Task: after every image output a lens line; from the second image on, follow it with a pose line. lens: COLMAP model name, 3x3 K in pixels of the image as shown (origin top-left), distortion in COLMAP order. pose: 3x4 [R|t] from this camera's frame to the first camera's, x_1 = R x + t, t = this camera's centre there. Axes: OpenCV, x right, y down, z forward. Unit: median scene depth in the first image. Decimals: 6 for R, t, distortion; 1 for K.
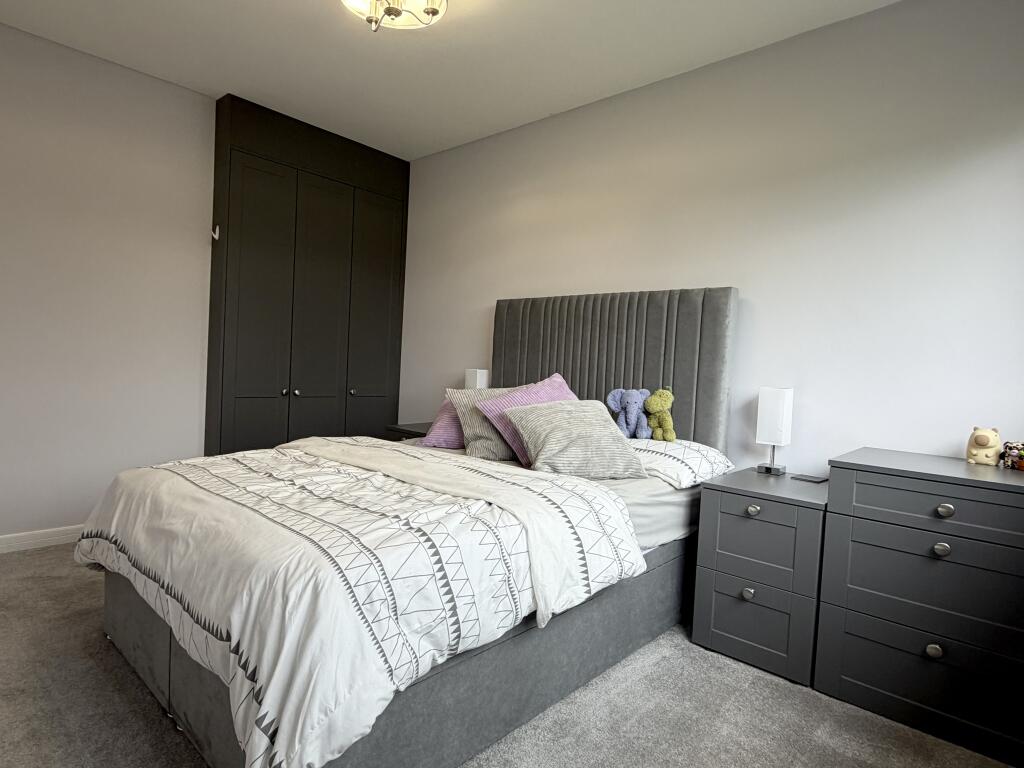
lens RADIAL K [[572.6, 0, 512.0], [0, 572.6, 384.0], [0, 0, 1]] dist [0.001632, 0.000245]
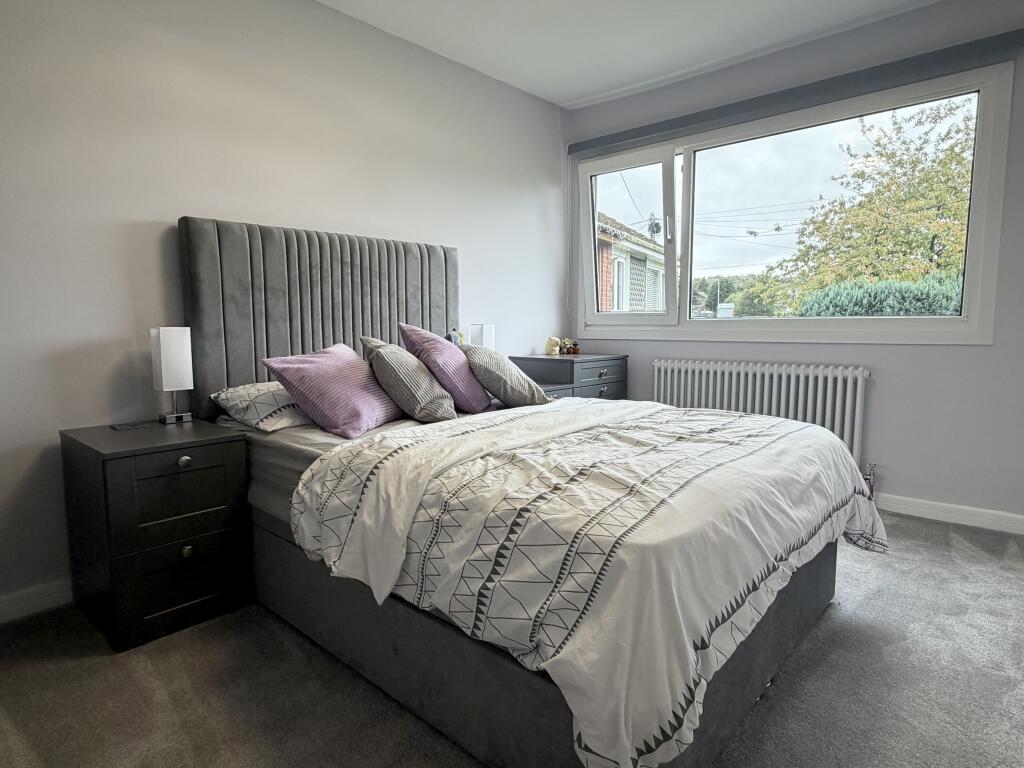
lens RADIAL K [[572.6, 0, 512.0], [0, 572.6, 384.0], [0, 0, 1]] dist [0.001632, 0.000245]
pose [[0.002207, -0.155298, 0.987865, -0.724899], [0.035356, 0.987262, 0.155124, -0.050035], [-0.999372, 0.034585, 0.007670, 0.681752]]
